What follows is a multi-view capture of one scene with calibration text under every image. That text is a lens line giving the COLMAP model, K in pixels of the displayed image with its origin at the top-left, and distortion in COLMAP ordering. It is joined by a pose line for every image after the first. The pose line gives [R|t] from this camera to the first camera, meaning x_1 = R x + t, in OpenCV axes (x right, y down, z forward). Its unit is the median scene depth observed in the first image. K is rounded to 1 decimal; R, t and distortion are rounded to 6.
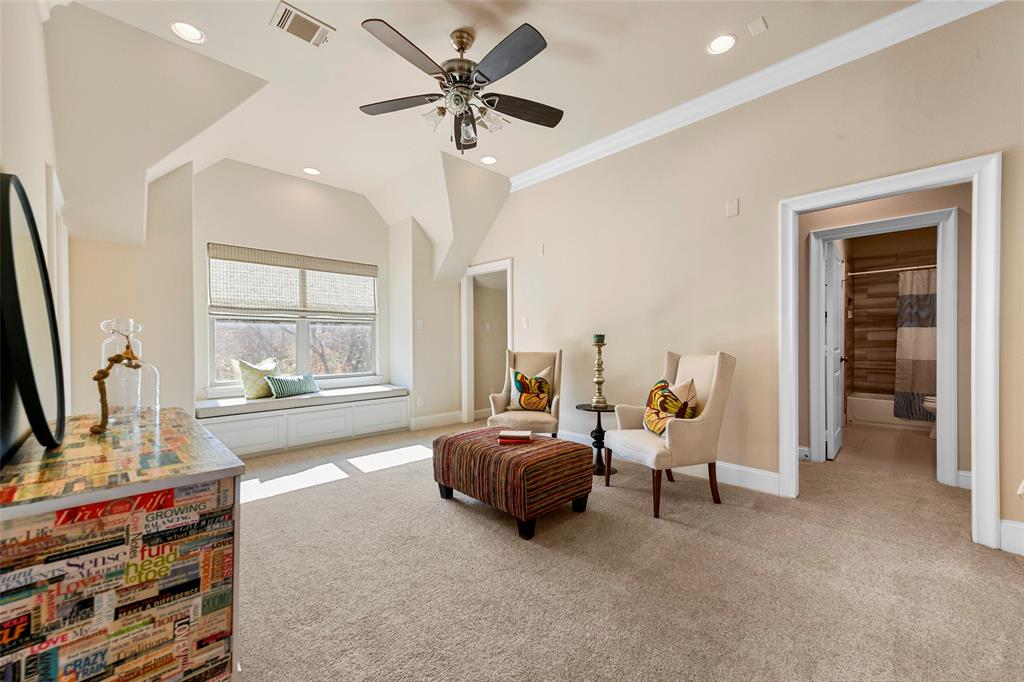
lens RADIAL K [[396.7, 0, 514.5], [0, 396.7, 342.4], [0, 0, 1]] dist [0.002315, 0.000191]
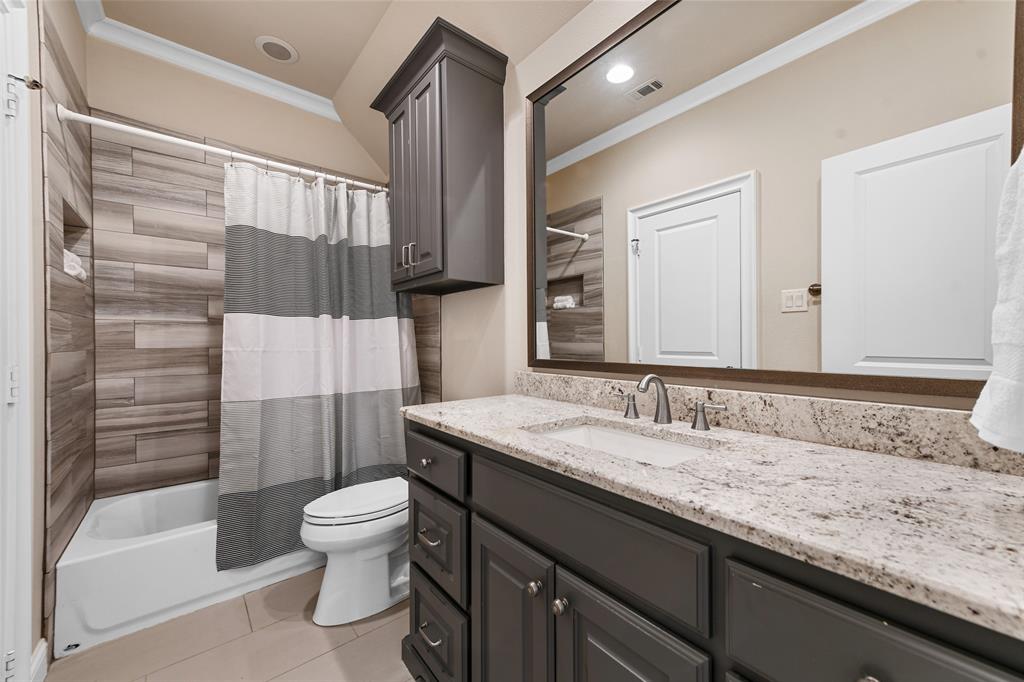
lens RADIAL K [[396.7, 0, 514.5], [0, 396.7, 342.4], [0, 0, 1]] dist [0.002315, 0.000191]
pose [[0.085804, -0.001894, 0.996310, 0.559065], [0.011017, 0.999939, 0.000952, -0.007449], [-0.996251, 0.010895, 0.085819, 0.628437]]
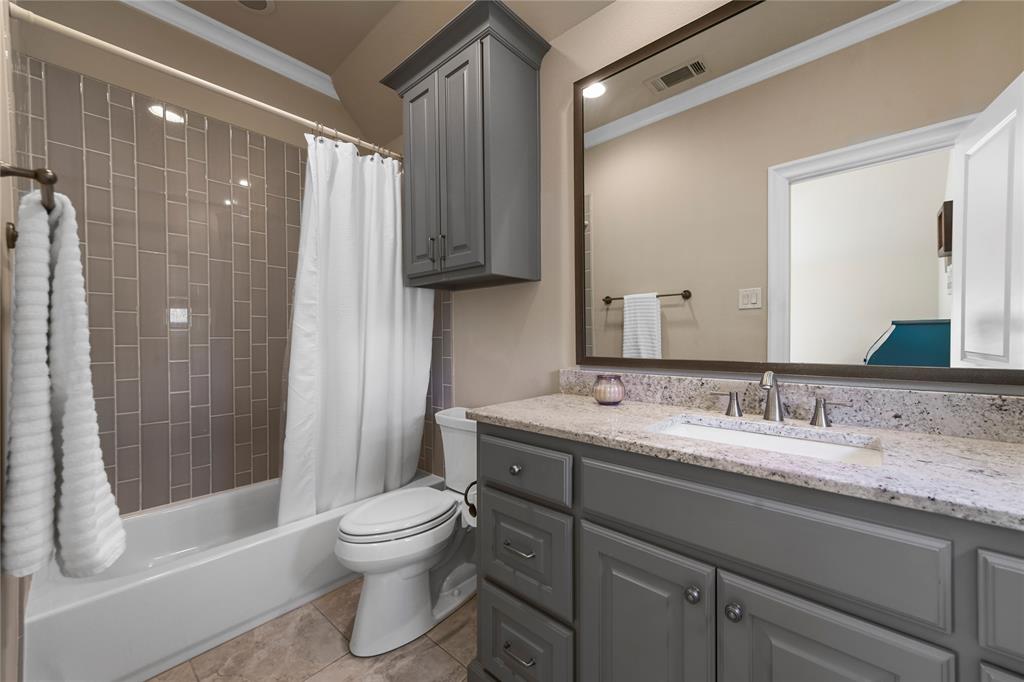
lens RADIAL K [[395.1, 0, 512.1], [0, 395.1, 342.5], [0, 0, 1]] dist [0.018913, -0.000110]
pose [[-0.064774, -0.019141, 0.997716, 0.574411], [0.017680, 0.999637, 0.020326, -0.015181], [-0.997743, 0.018956, -0.064412, 0.771191]]
